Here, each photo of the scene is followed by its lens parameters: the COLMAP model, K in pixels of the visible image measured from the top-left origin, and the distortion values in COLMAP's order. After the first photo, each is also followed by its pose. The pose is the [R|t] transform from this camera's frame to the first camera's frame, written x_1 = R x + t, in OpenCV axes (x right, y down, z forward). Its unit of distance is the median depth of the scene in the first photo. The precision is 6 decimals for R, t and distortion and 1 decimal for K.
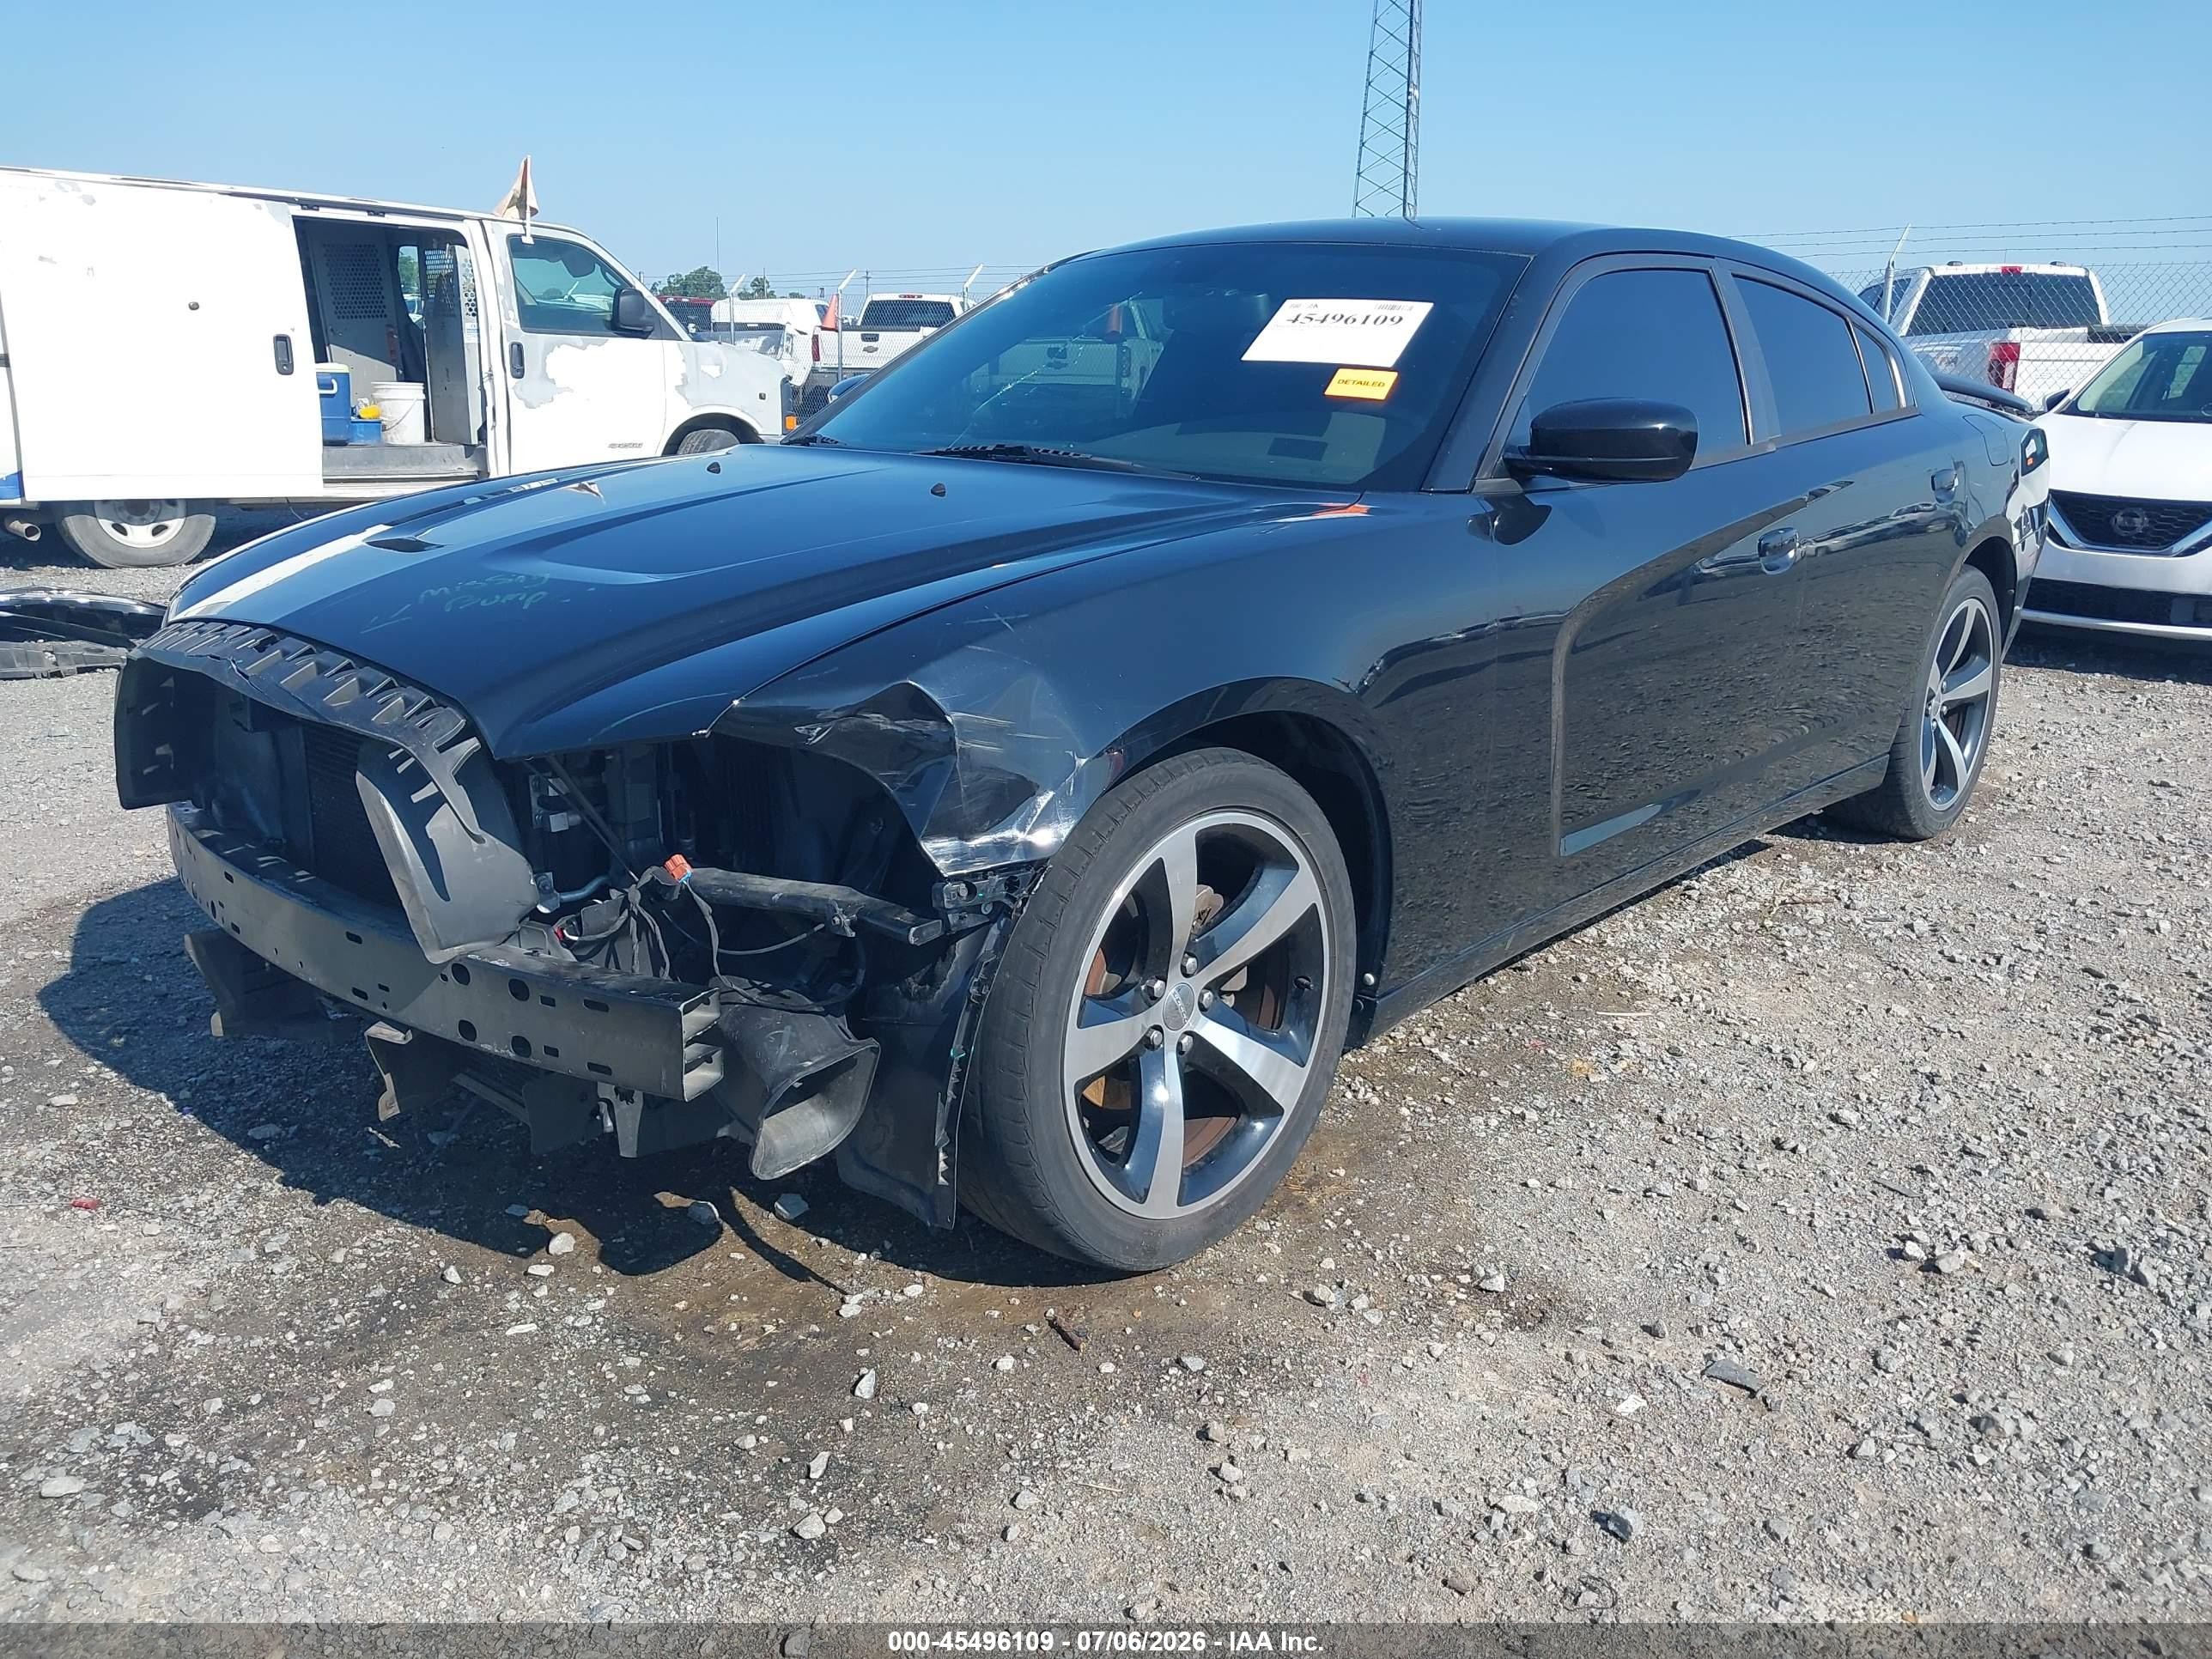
lens RADIAL K [[1764.5, 0, 1137.2], [0, 1764.5, 824.7], [0, 0, 1]] dist [0.010443, -0.010836]
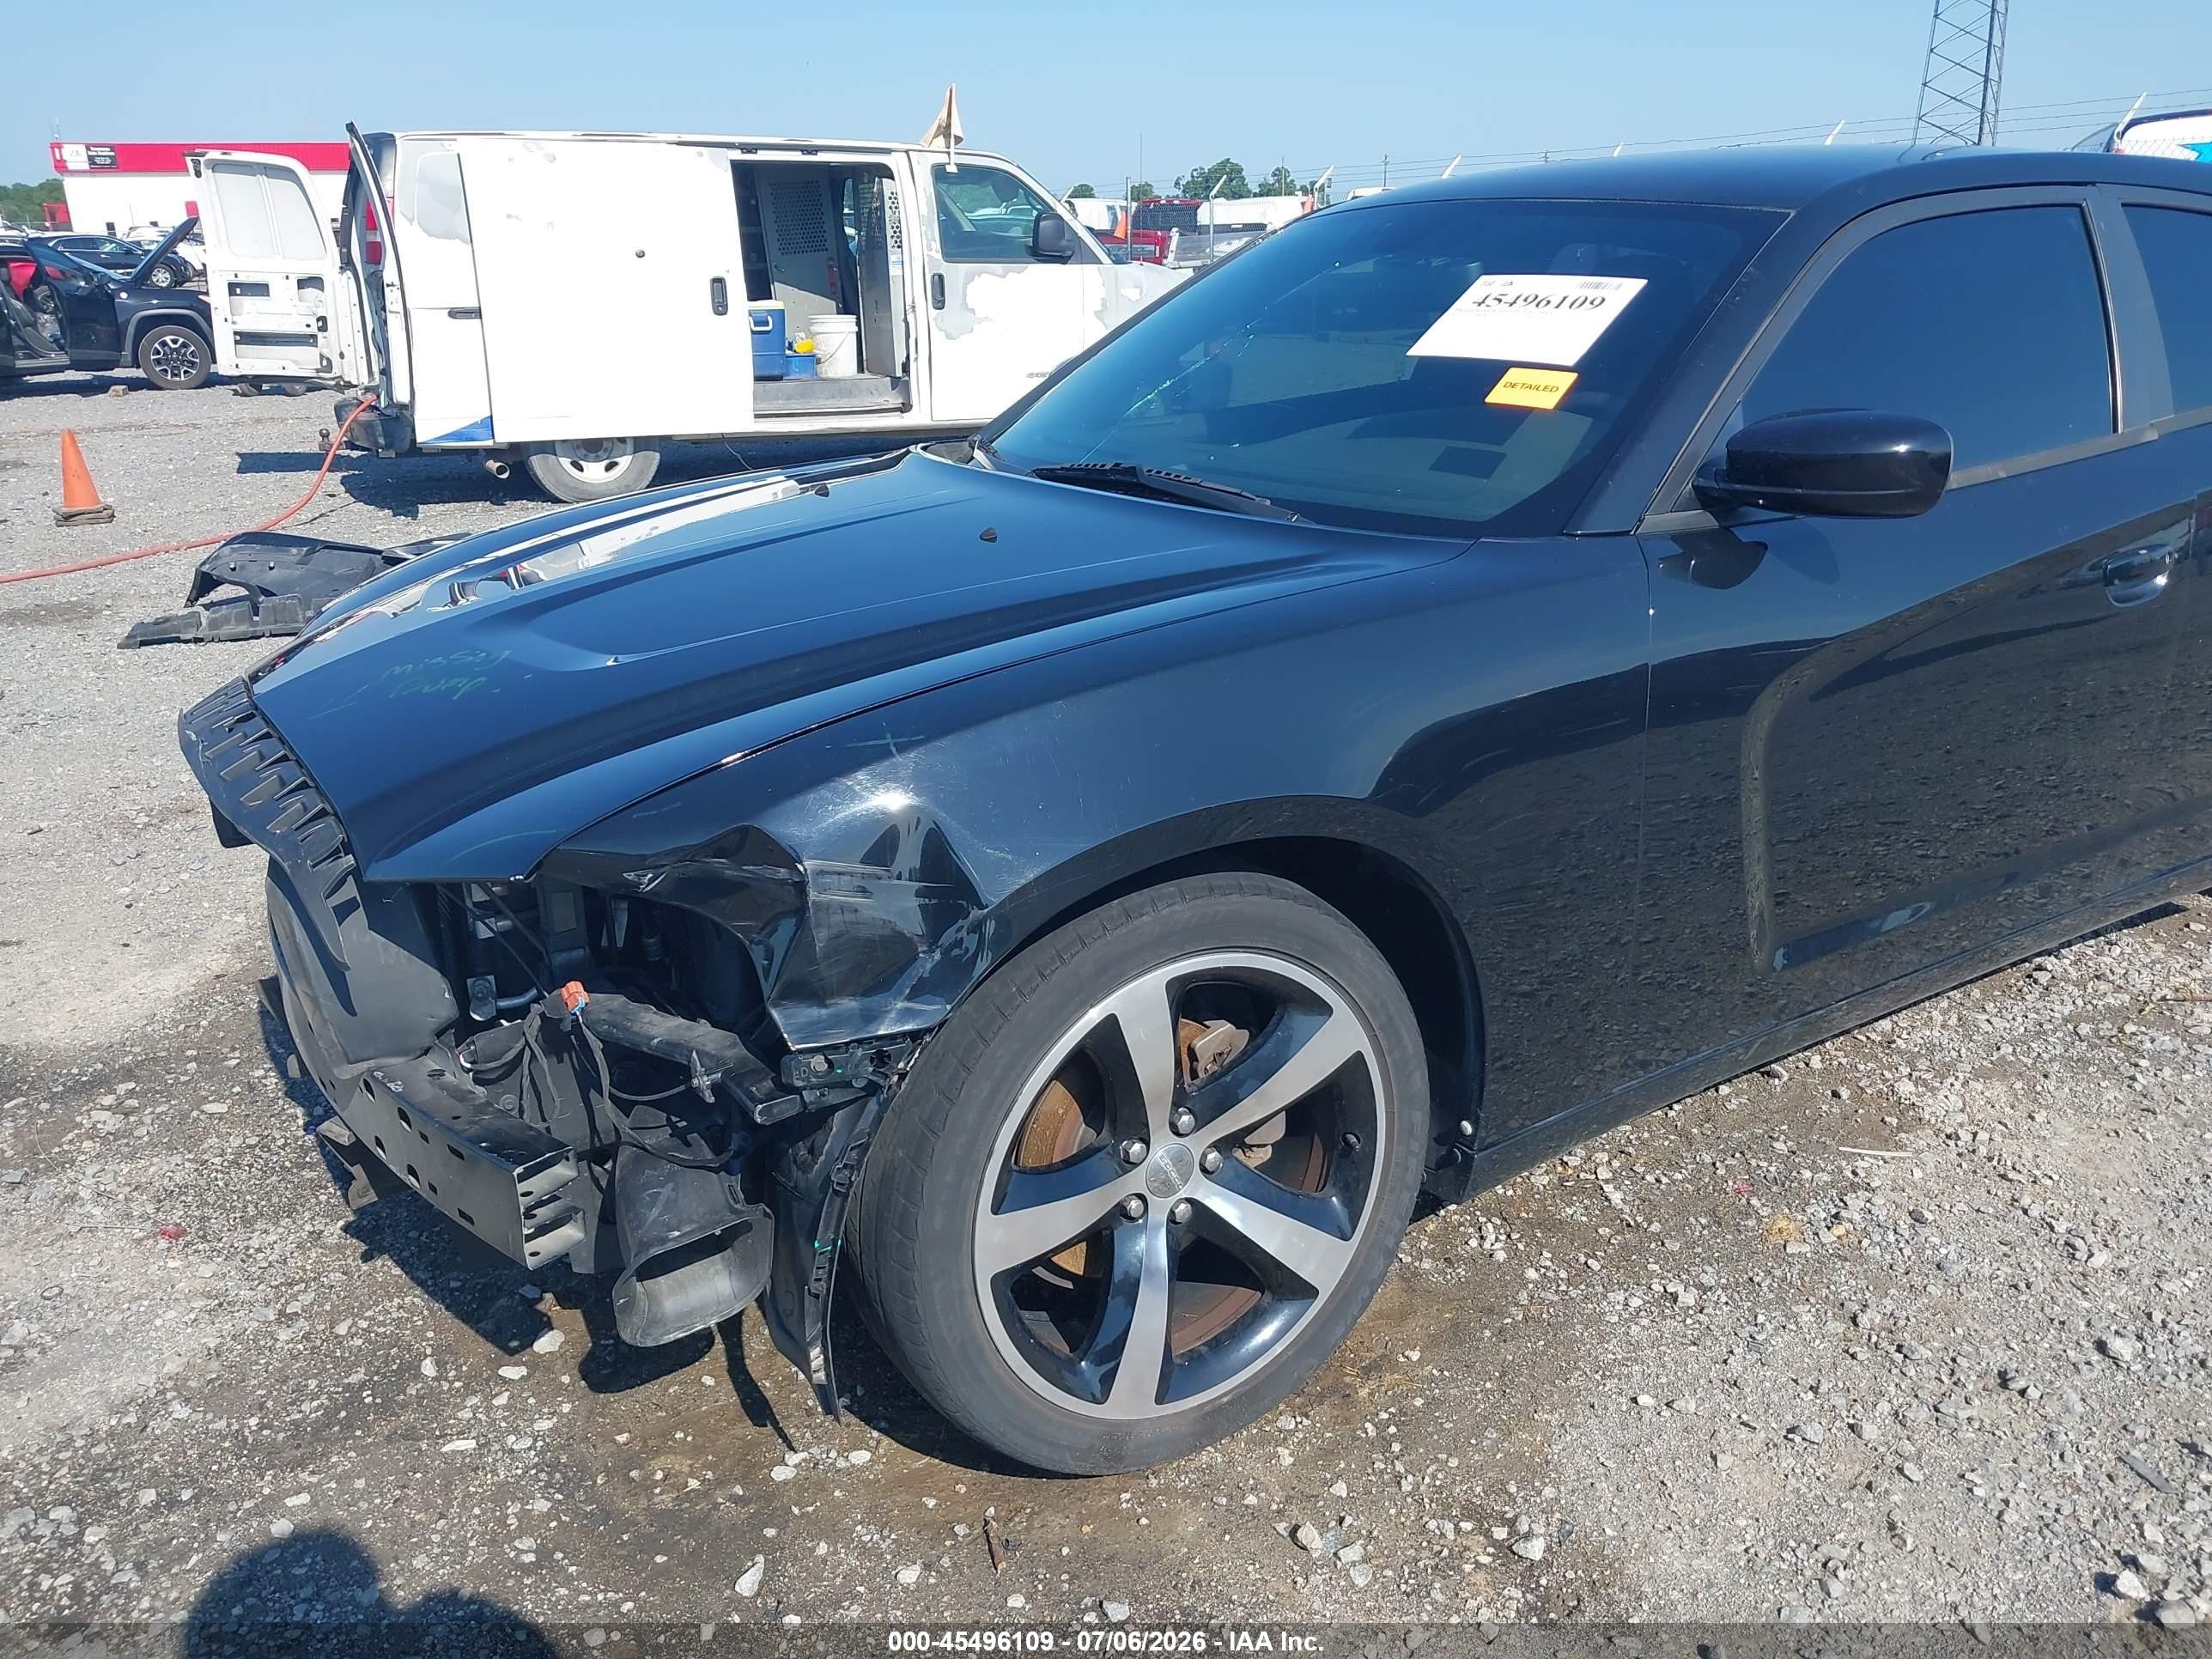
lens RADIAL K [[1764.5, 0, 1137.2], [0, 1764.5, 824.7], [0, 0, 1]] dist [0.010443, -0.010836]
pose [[0.959361, 0.052192, -0.277312, 0.221712], [-0.035360, 0.997235, 0.065360, -0.110784], [0.279956, -0.052898, 0.958554, 0.177560]]
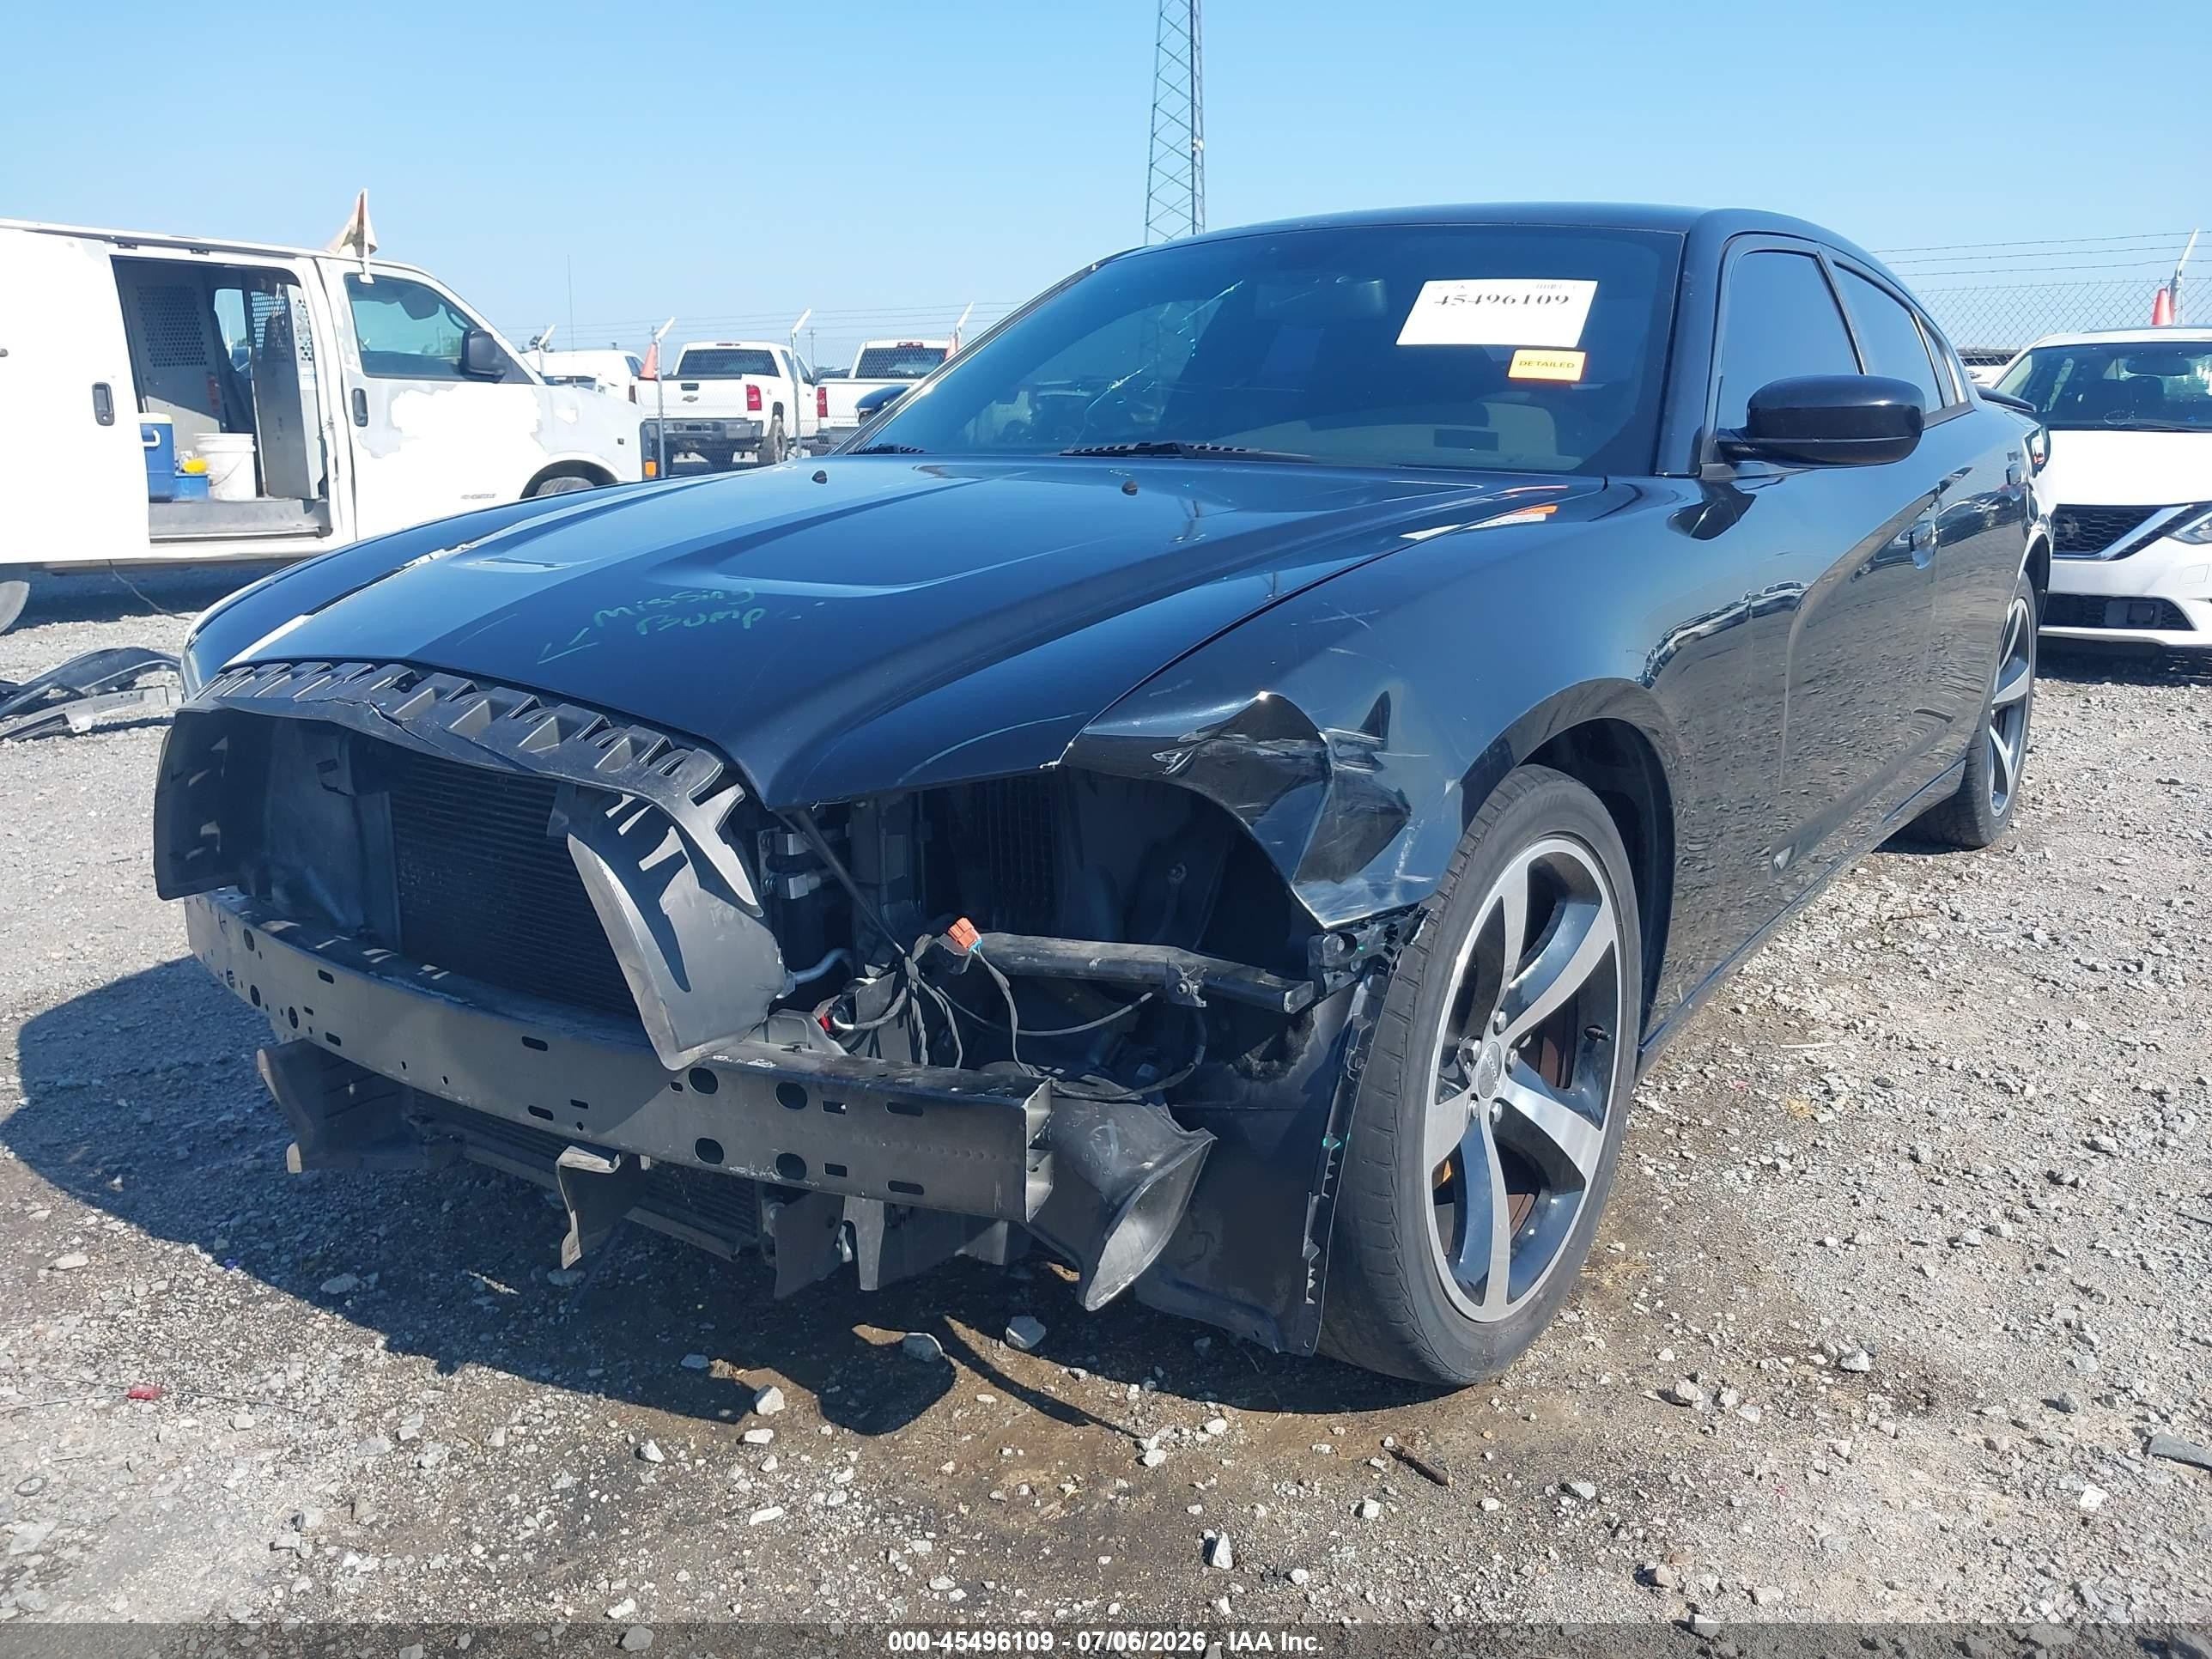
lens RADIAL K [[1764.5, 0, 1137.2], [0, 1764.5, 824.7], [0, 0, 1]] dist [0.010443, -0.010836]
pose [[0.992994, -0.043505, 0.109868, -0.223942], [0.046567, 0.998591, -0.025457, -0.001549], [-0.108606, 0.030395, 0.993620, 0.147722]]
